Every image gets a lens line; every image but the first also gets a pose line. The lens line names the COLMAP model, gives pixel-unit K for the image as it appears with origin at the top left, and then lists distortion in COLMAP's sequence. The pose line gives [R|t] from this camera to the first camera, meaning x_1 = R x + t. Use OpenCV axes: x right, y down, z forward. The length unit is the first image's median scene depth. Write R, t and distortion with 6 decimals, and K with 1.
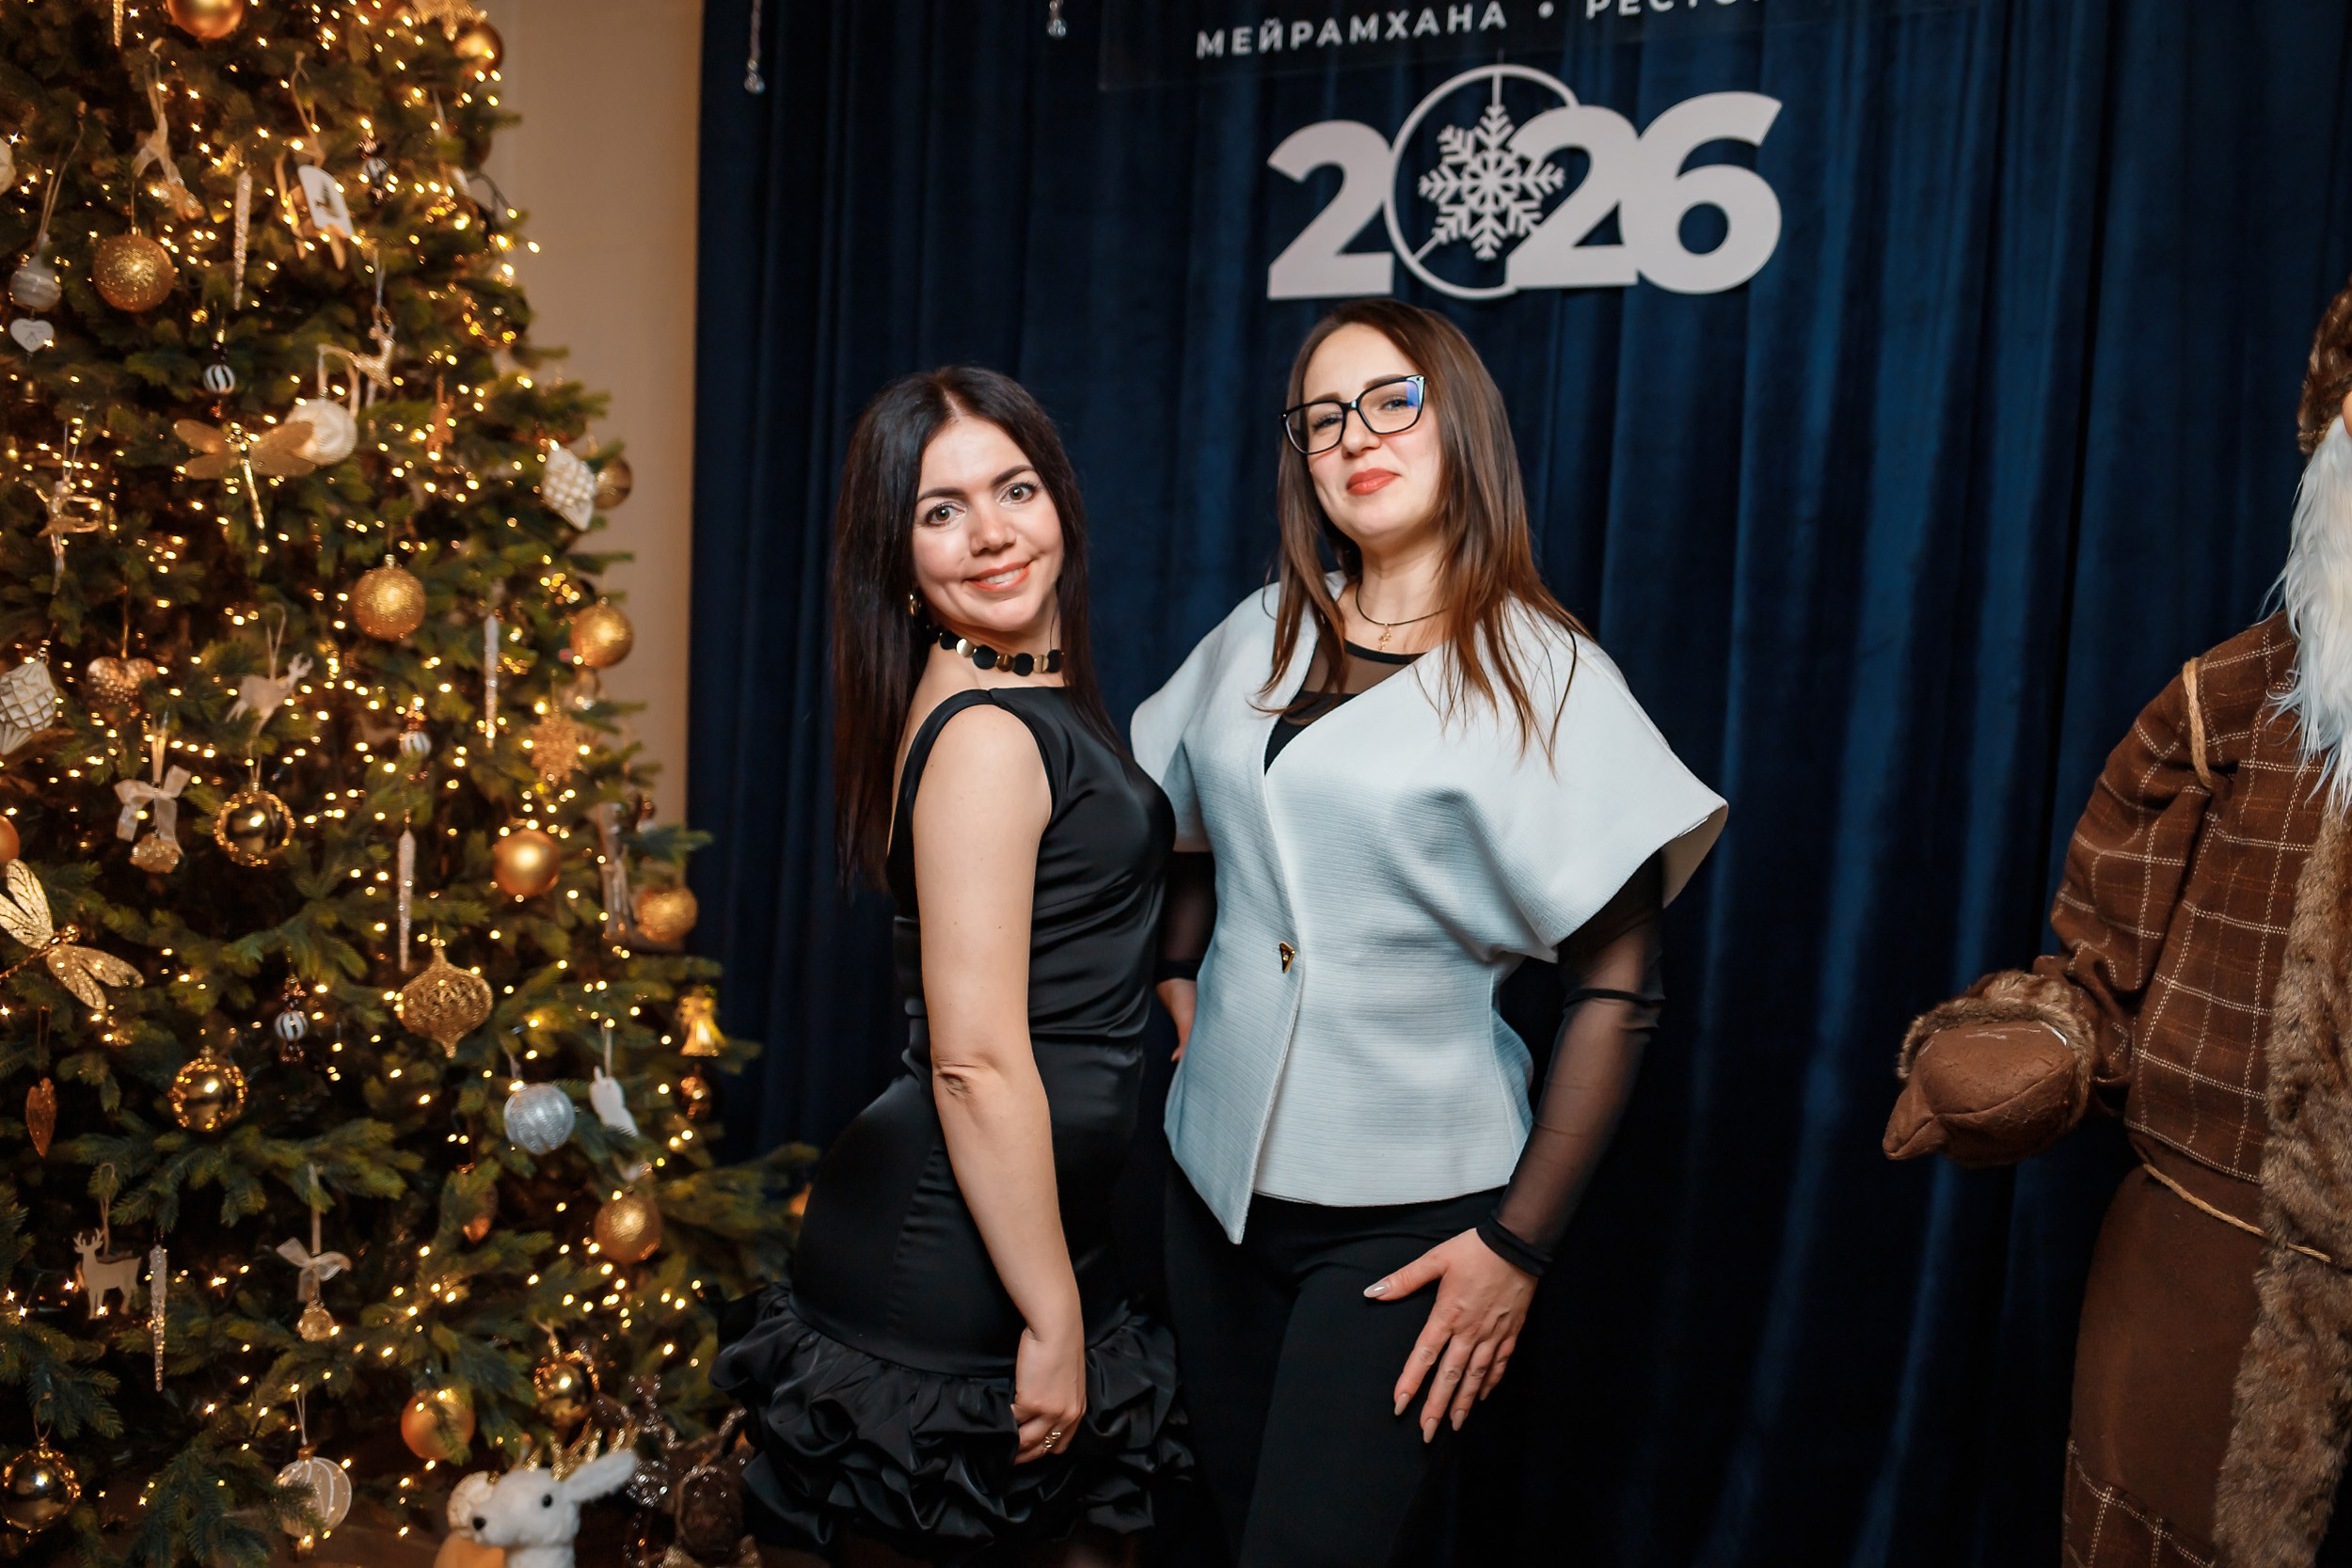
lens RADIAL K [[2282.5, 0, 1157.5], [0, 2282.5, 755.9], [0, 0, 1]] dist [-0.049526, 0.000000]
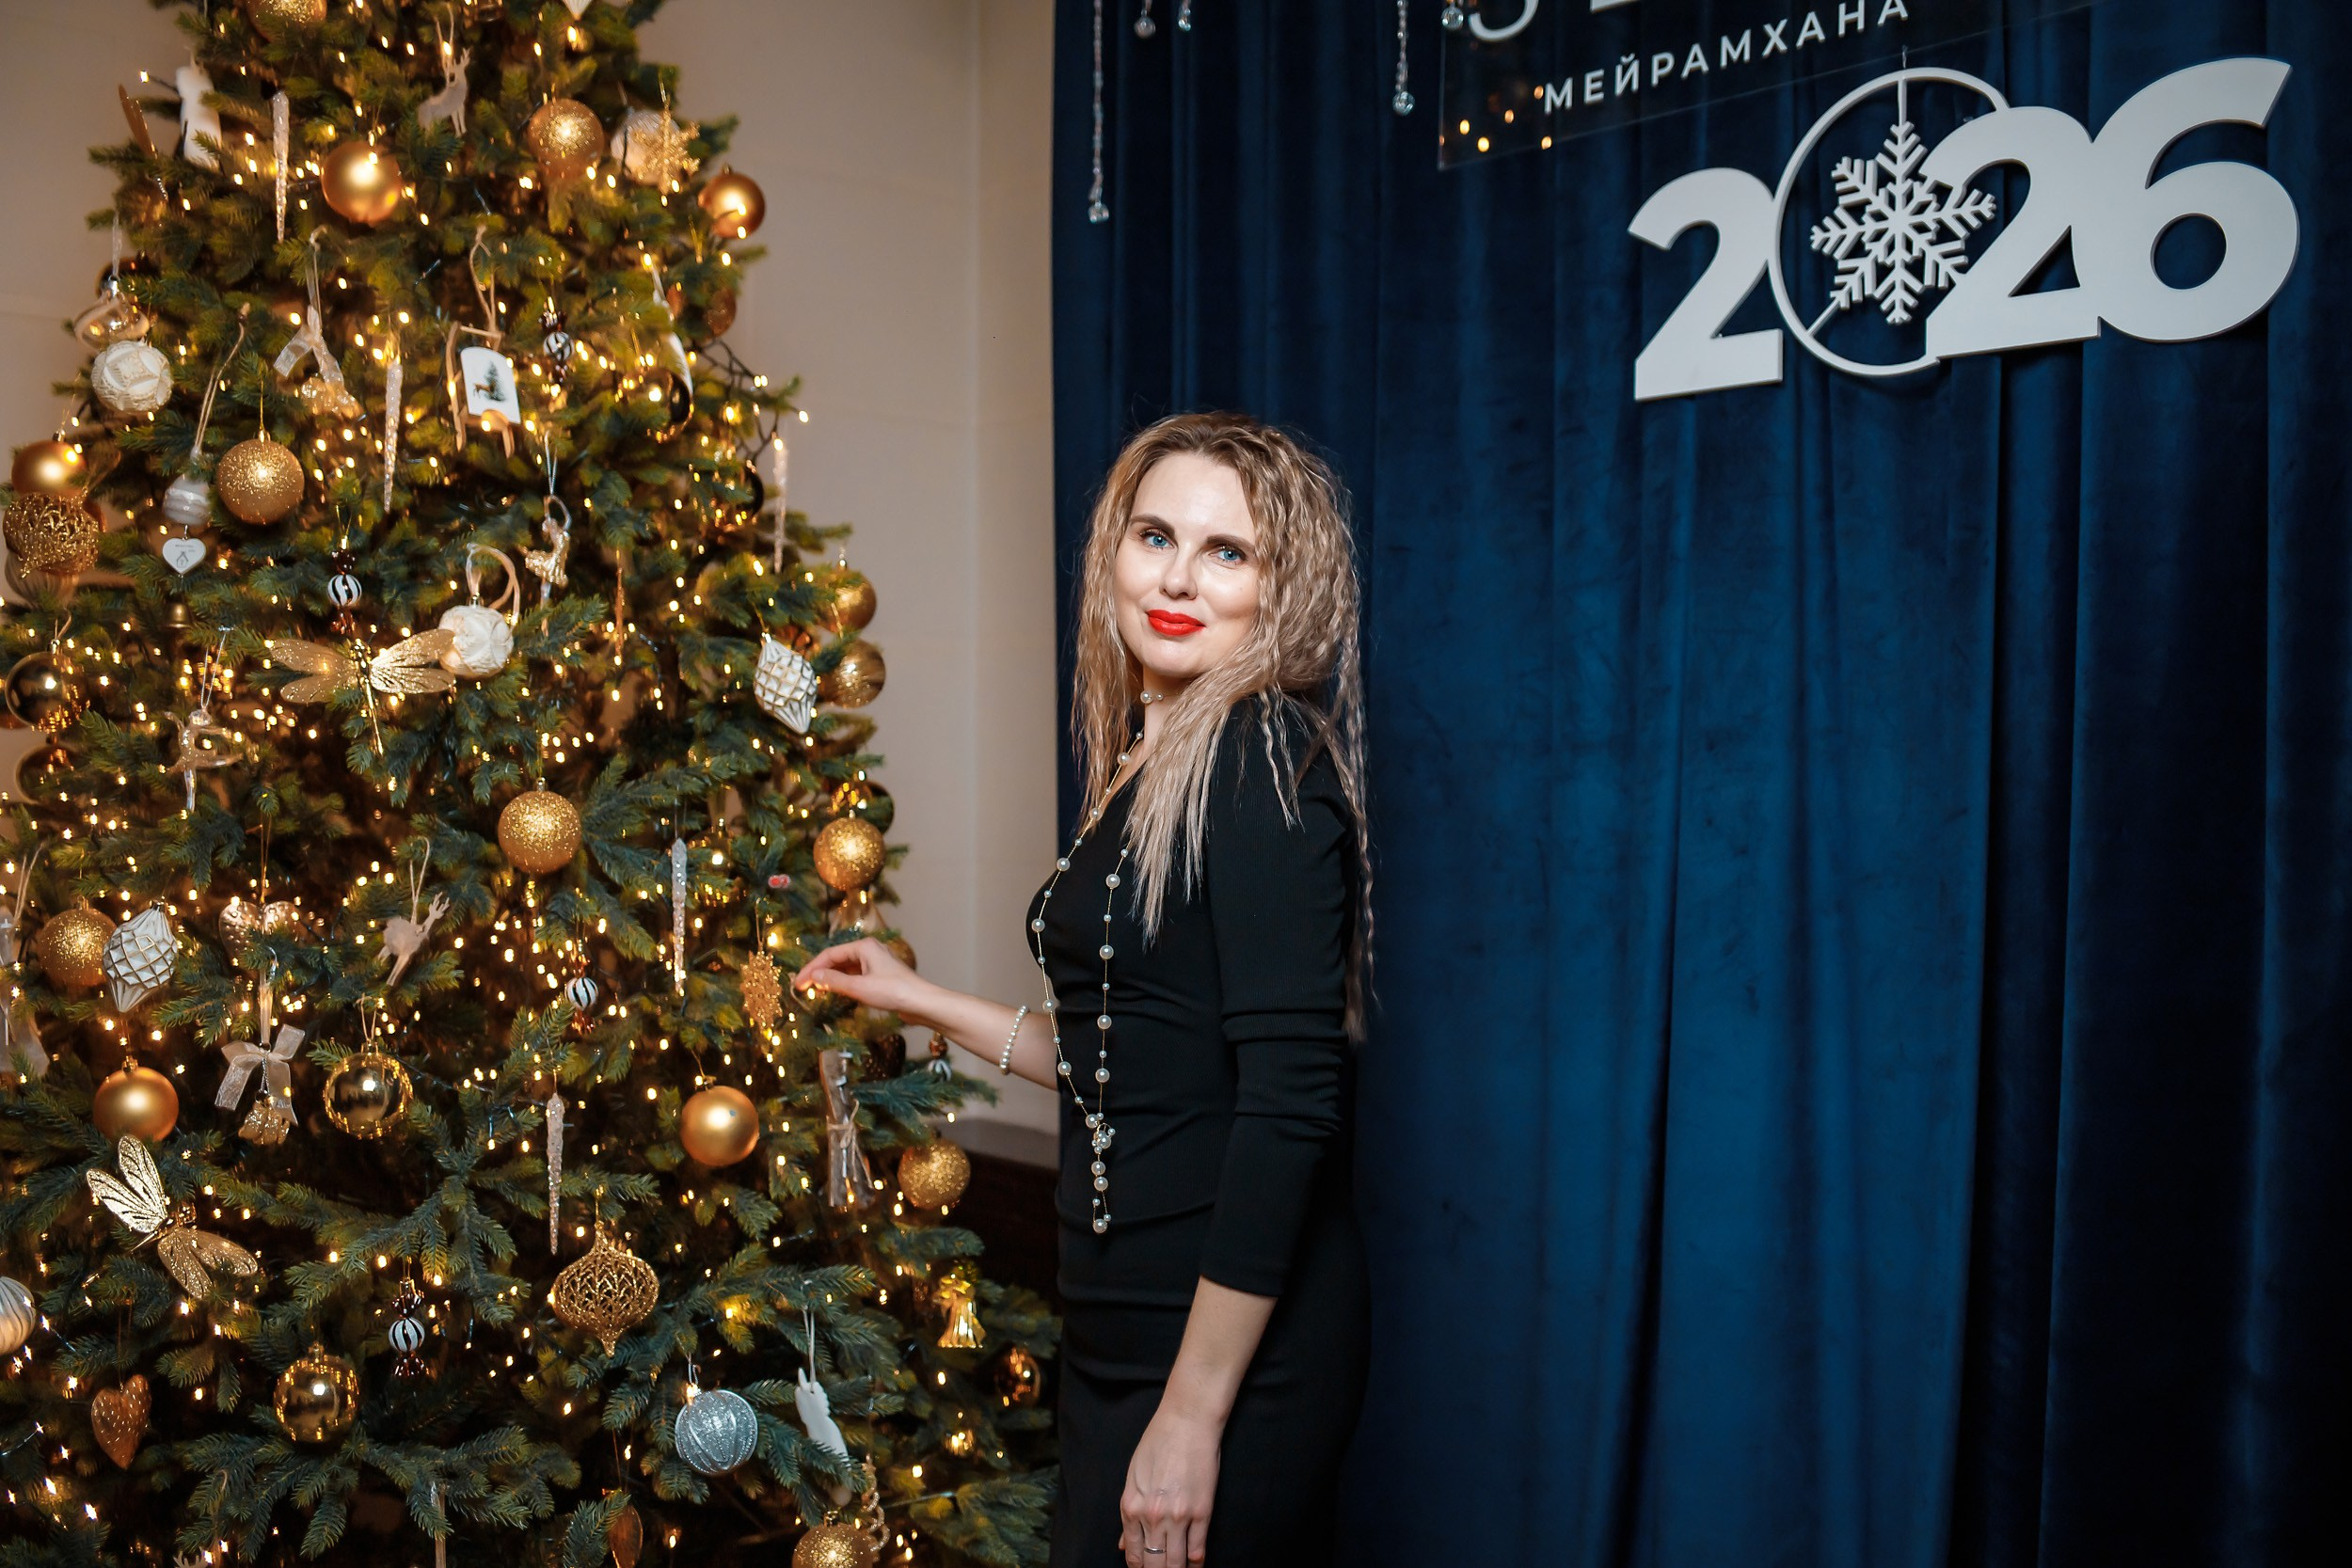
lens RADIAL K [[2282.5, 0, 1158.5], [0, 2282.5, 758.0], [0, 0, 1]] dist [-0.049526, 0.000000]
pose [[0.942303, -0.037719, -0.332628, 0.158926], [0.015909, 0.997555, -0.068050, -0.028512], [0.334382, 0.058832, 0.940600, 0.224037]]
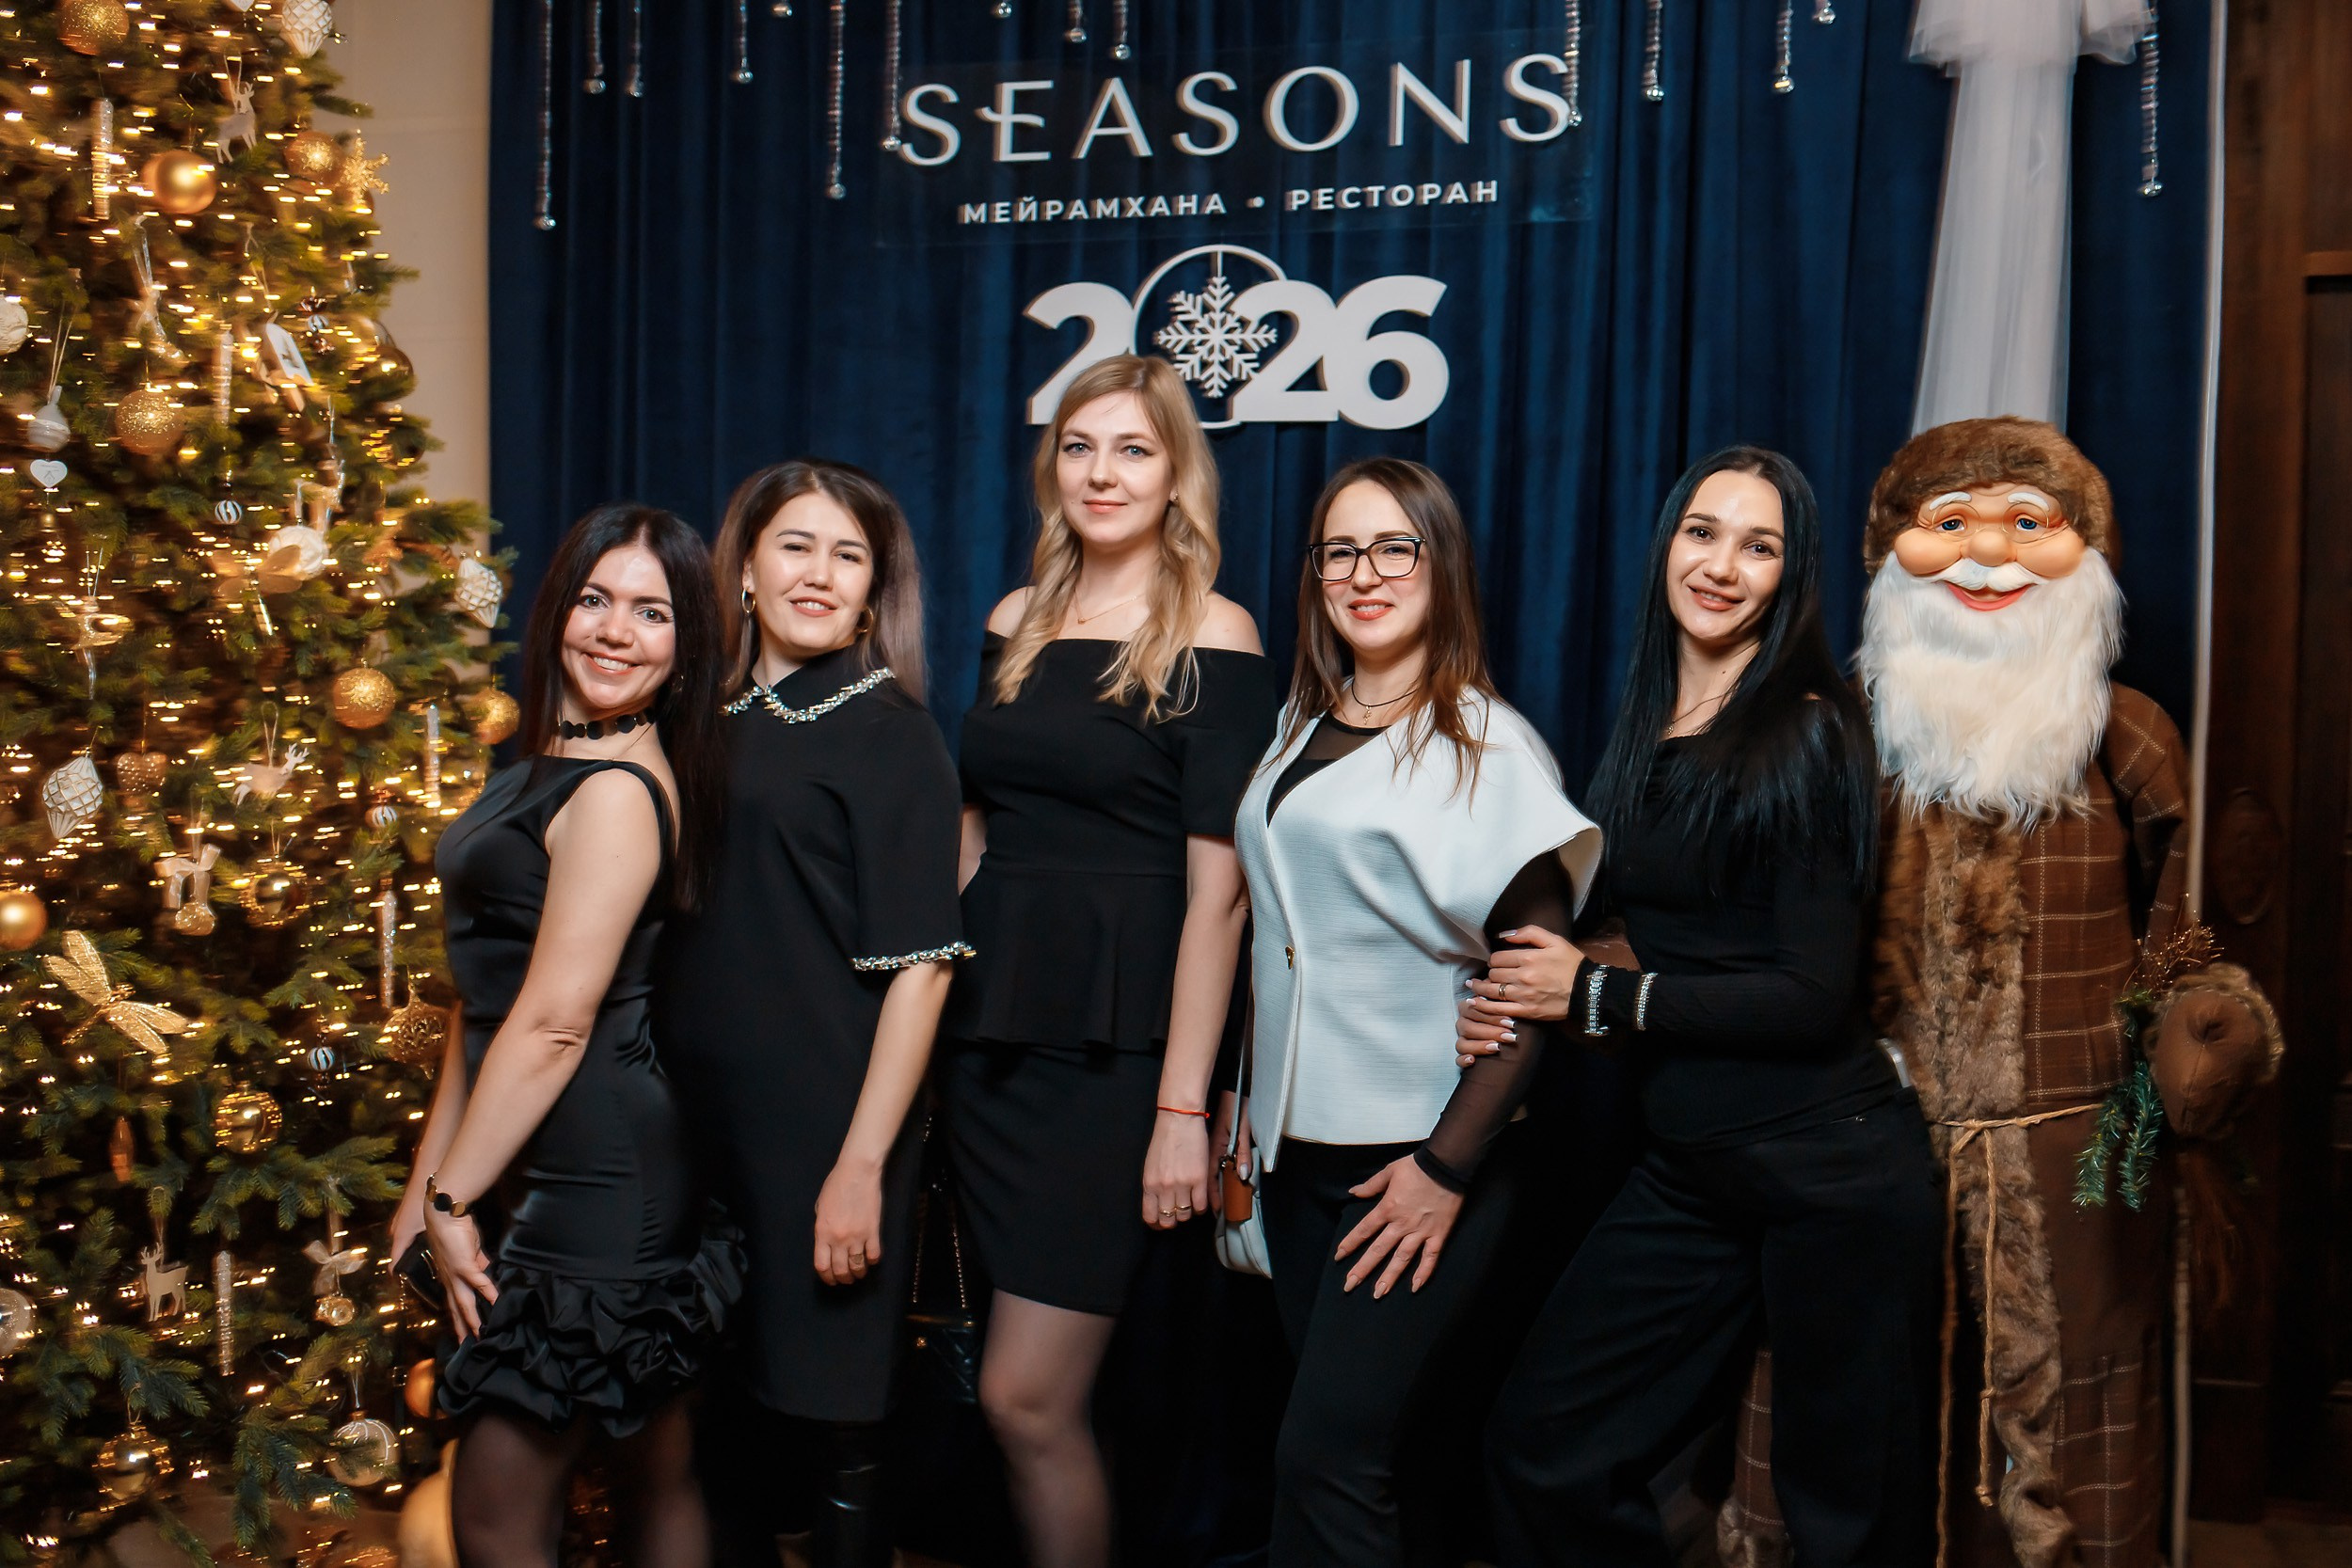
lens RADIAL K [[2282.5, 0, 1163.1], [0, 2282.5, 780.7], [0, 0, 1]] dist [-0.049526, 0.000000]
pose [[0.968637, -0.034758, 0.246036, -0.201995], [0.034495, 0.999390, 0.005377, -0.014544], [-0.246073, 0.003279, 0.969246, -0.216154]]
